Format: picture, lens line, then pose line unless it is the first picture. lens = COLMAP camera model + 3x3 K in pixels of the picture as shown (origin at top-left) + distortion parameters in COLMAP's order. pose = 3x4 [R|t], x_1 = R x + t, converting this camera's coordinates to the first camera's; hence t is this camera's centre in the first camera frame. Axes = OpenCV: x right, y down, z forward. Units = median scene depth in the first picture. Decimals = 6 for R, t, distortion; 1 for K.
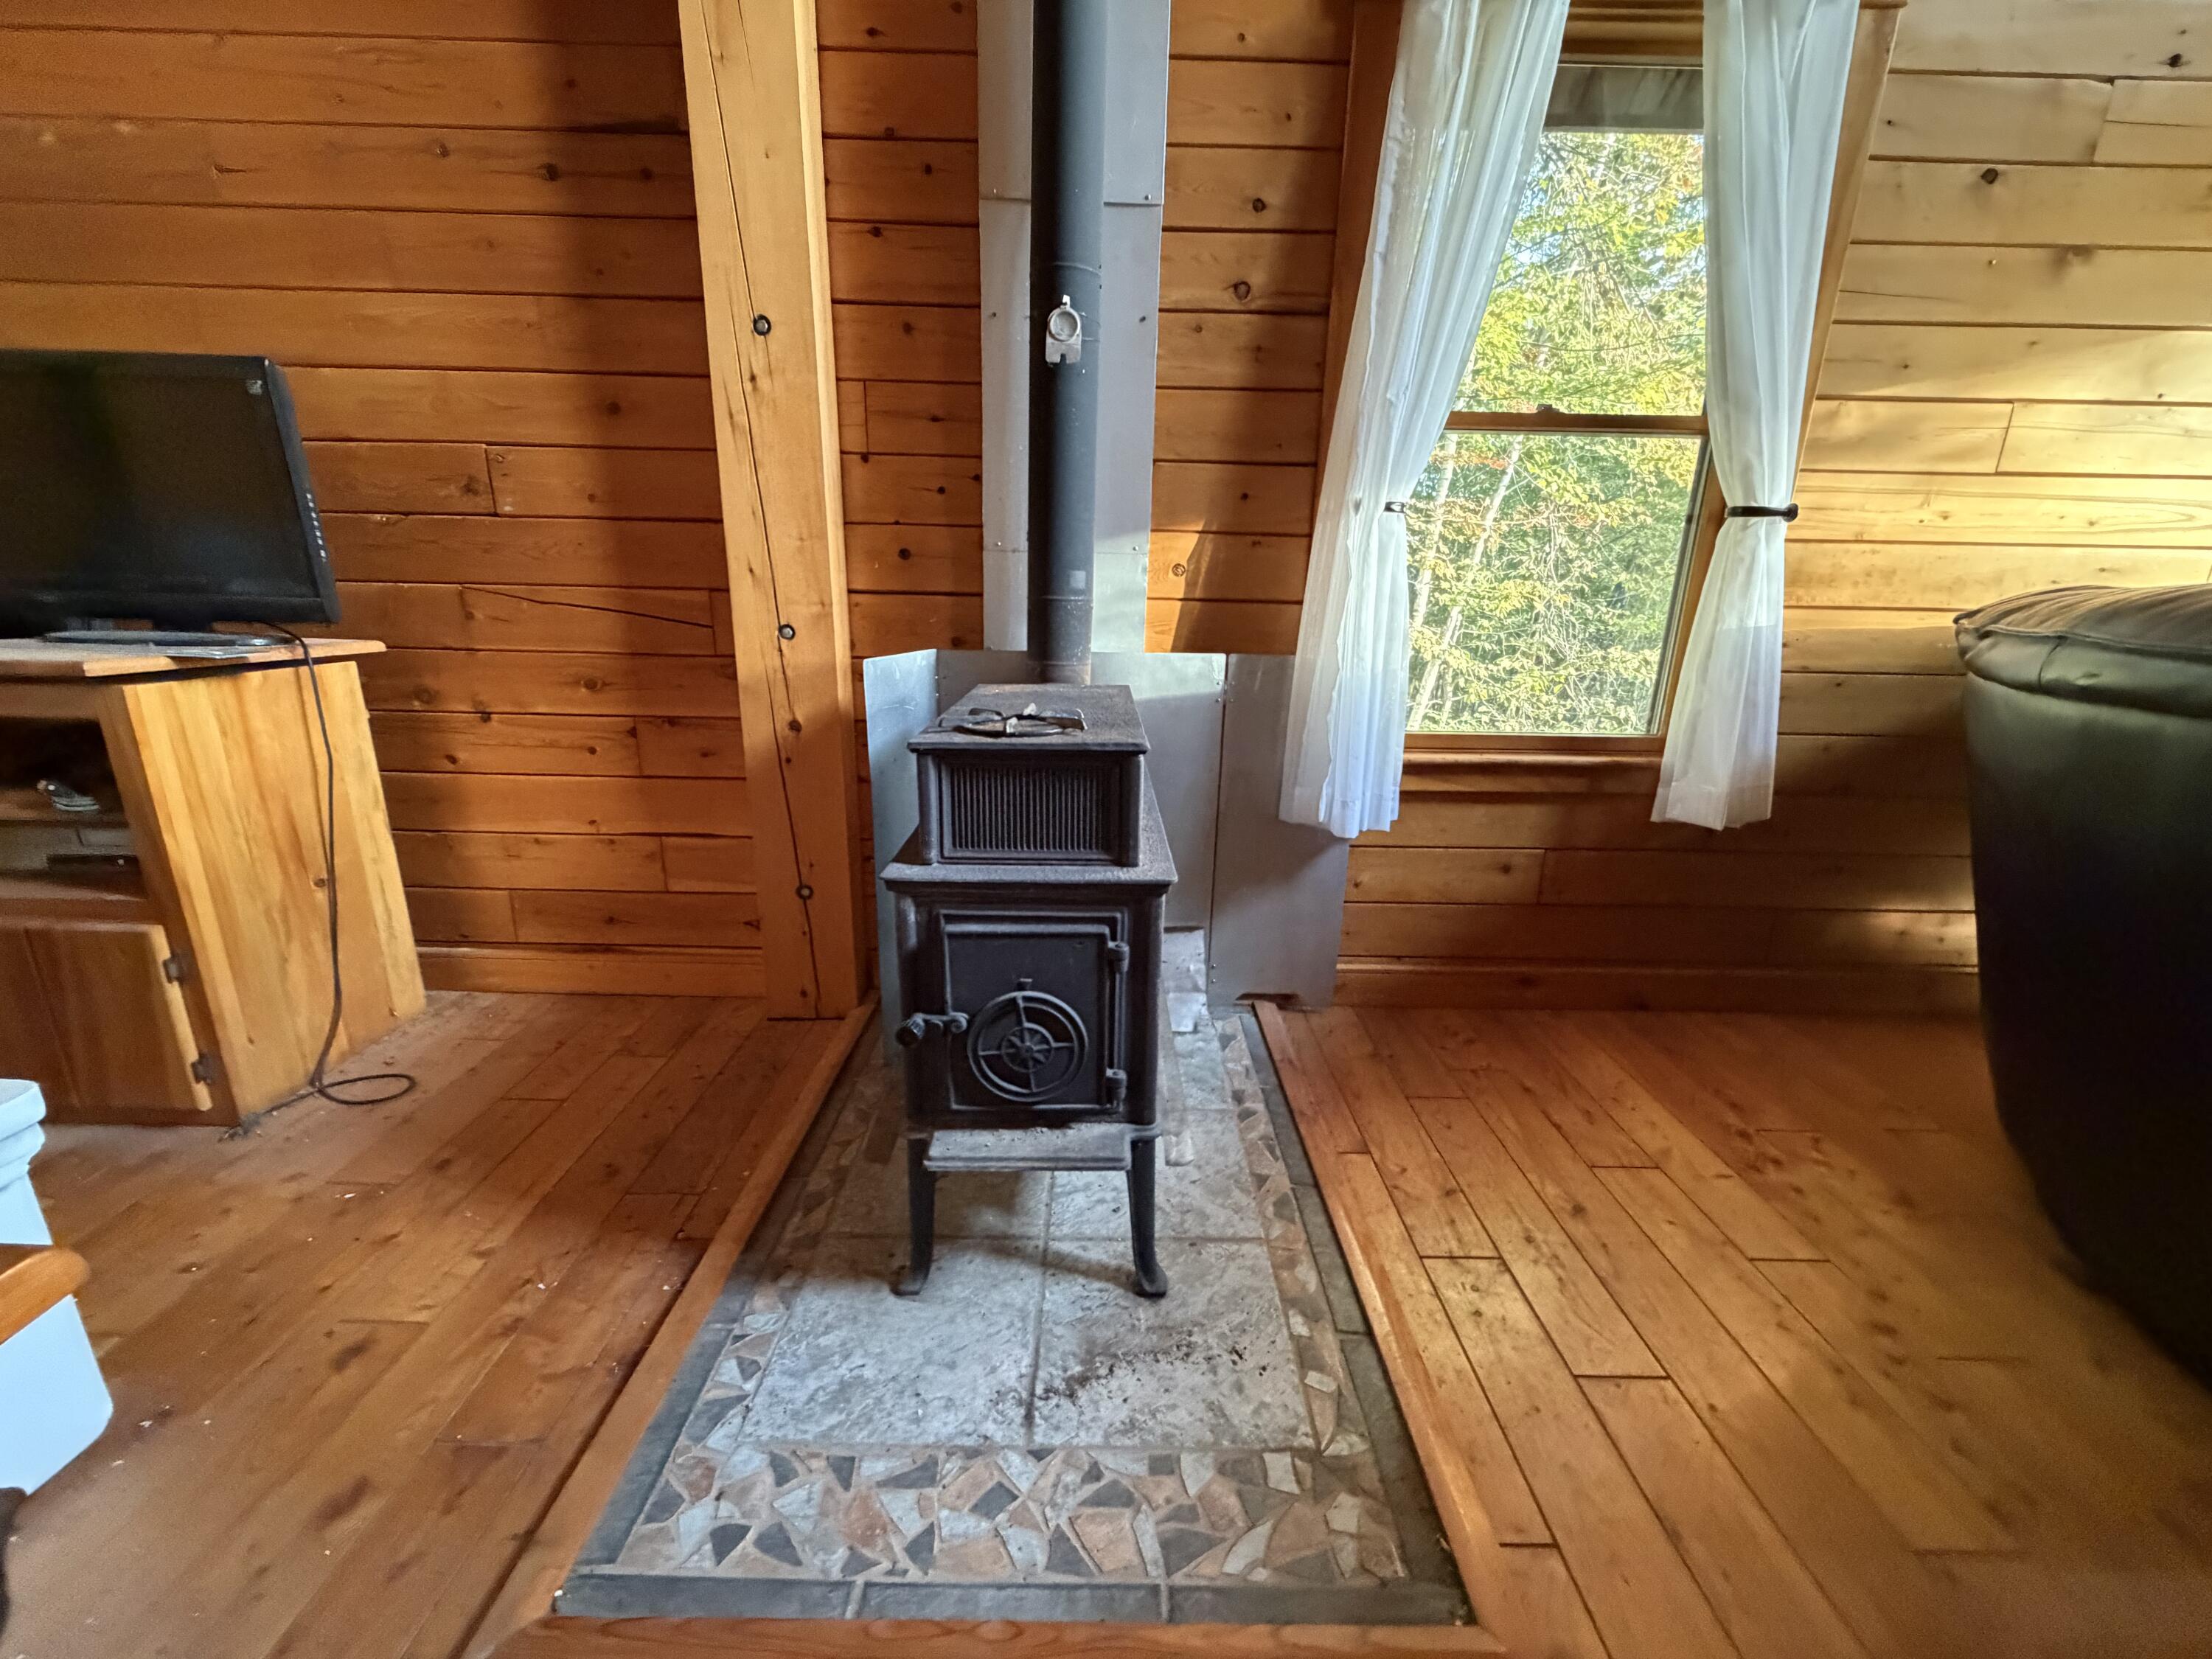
lens RADIAL K [[877.4, 0, 1101.1], [0, 877.4, 830.8], [0, 0, 1]] dist [-0.000083, 0.000173]
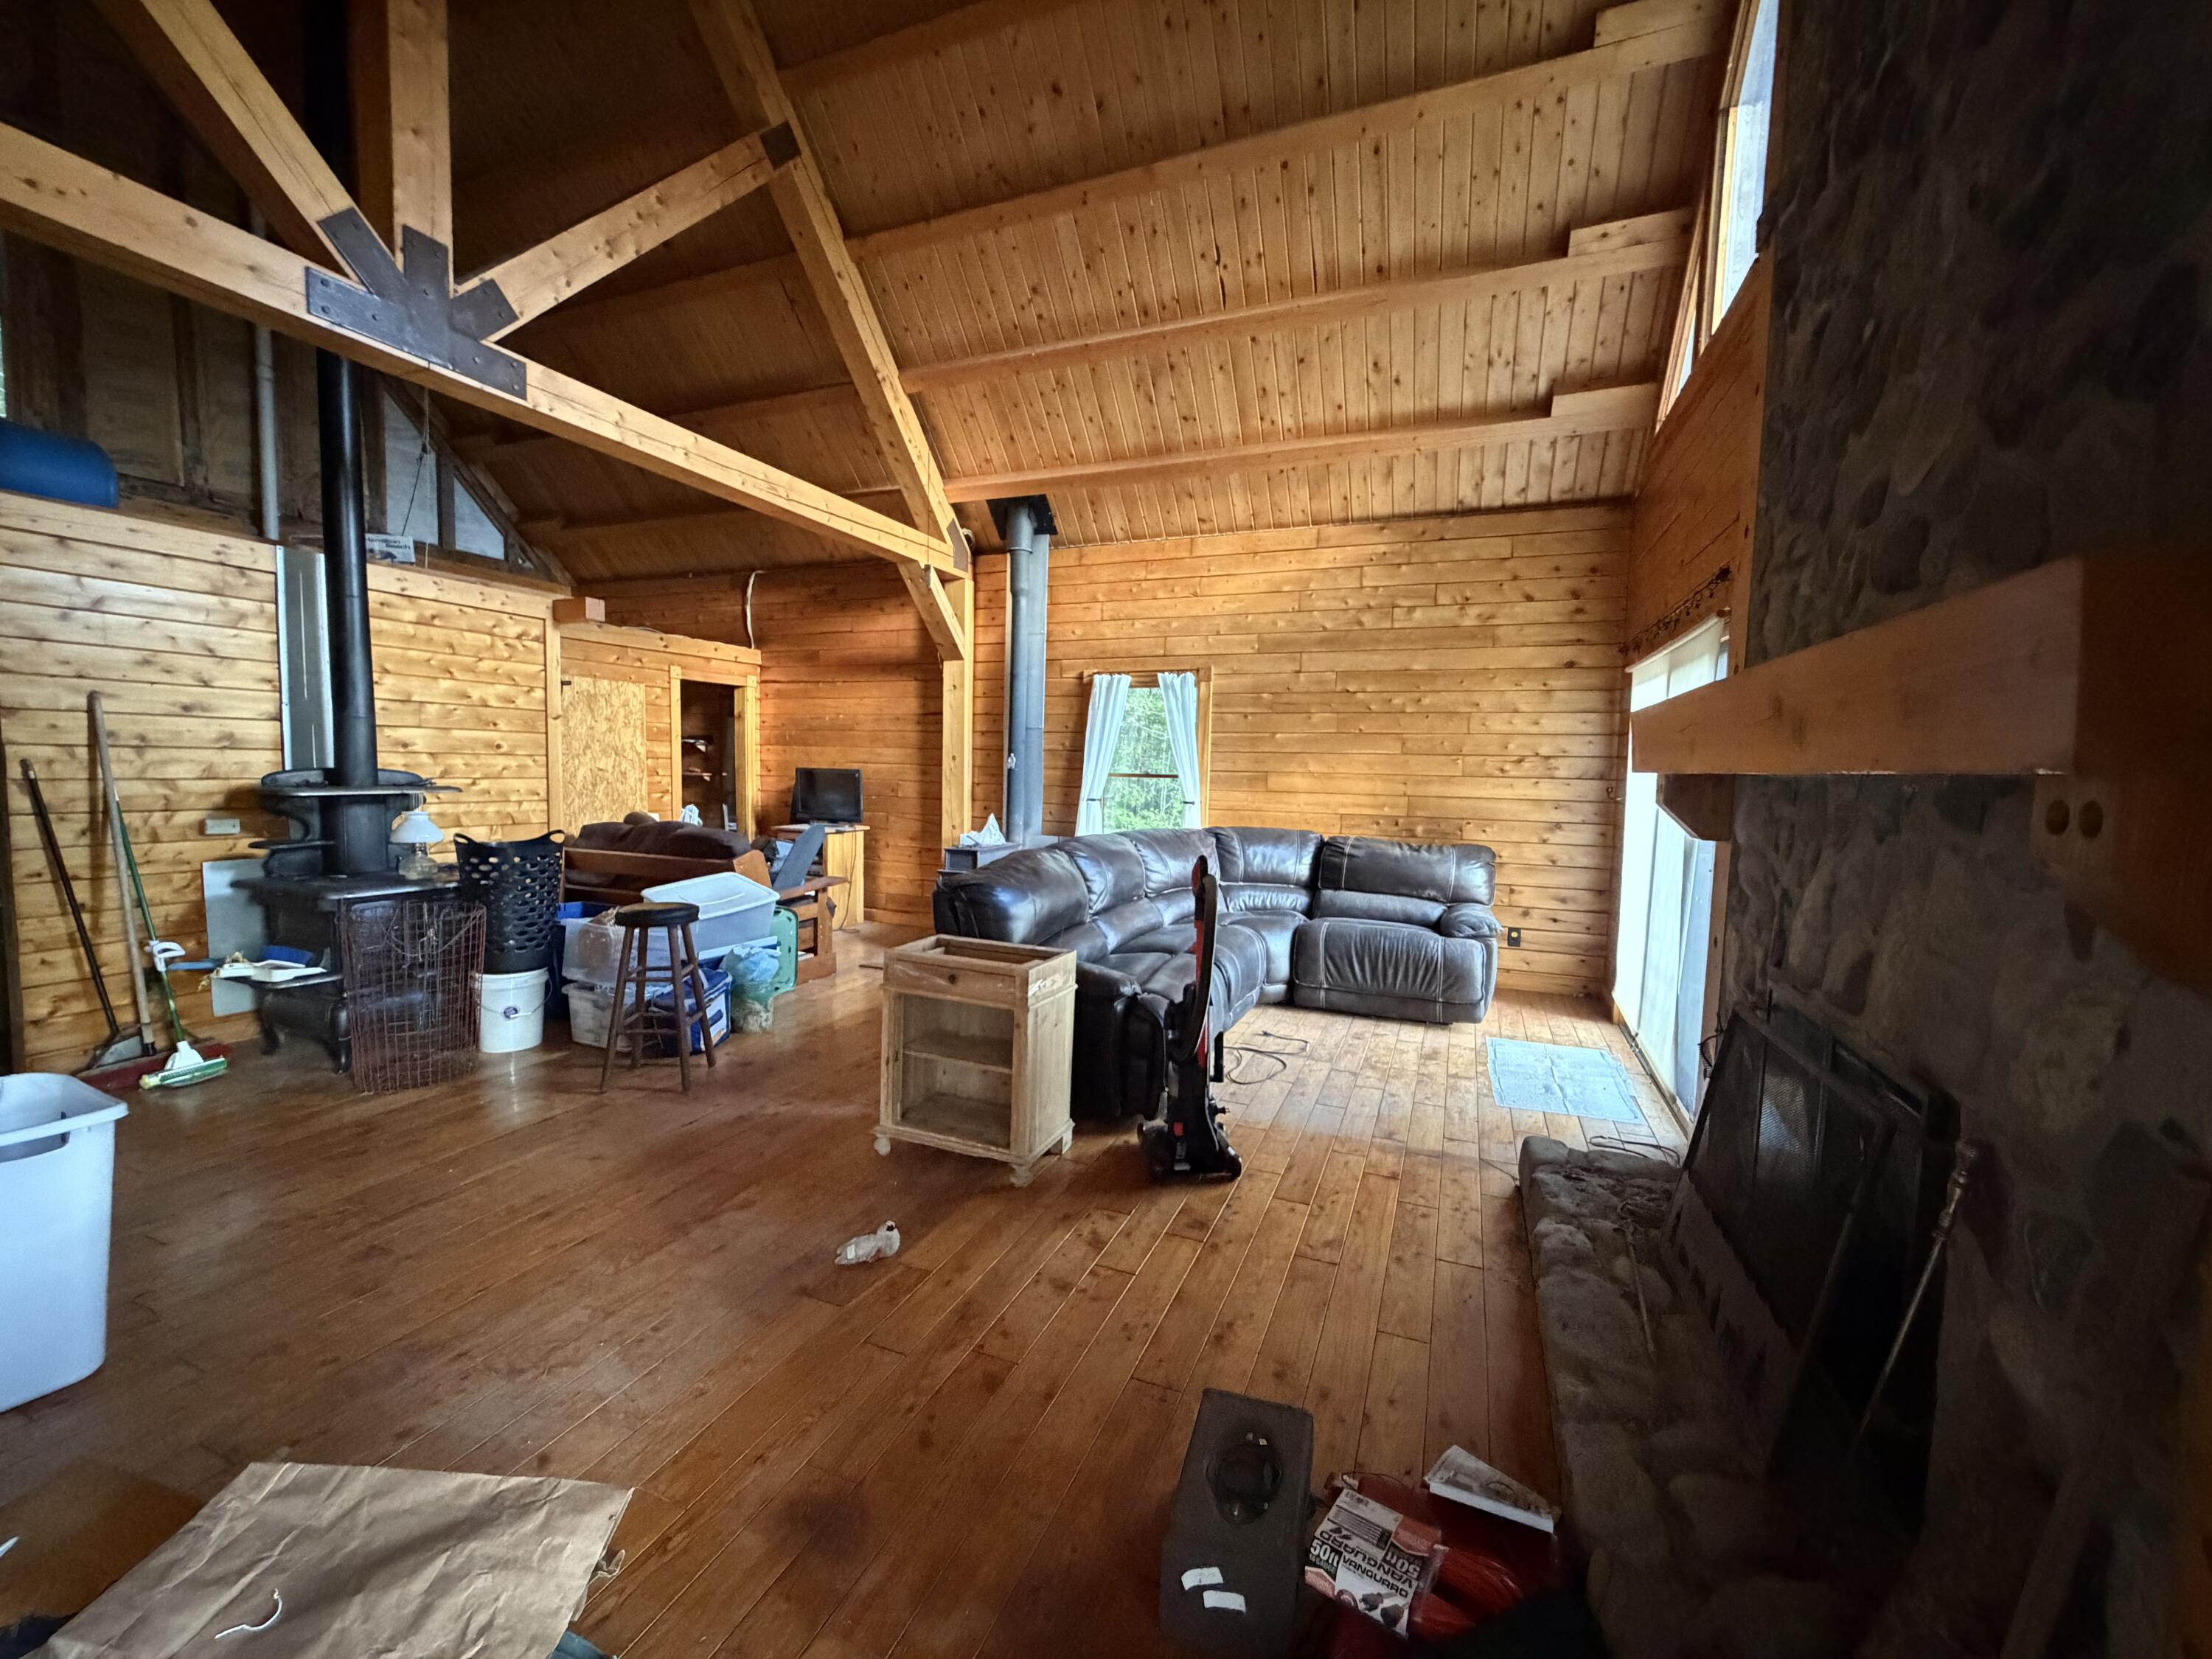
lens RADIAL K [[877.4, 0, 1101.1], [0, 877.4, 830.8], [0, 0, 1]] dist [-0.000083, 0.000173]
pose [[0.922171, 0.030766, -0.385557, 1.818846], [-0.110732, 0.976107, -0.186958, 0.465614], [0.370593, 0.215101, 0.903544, -2.374668]]
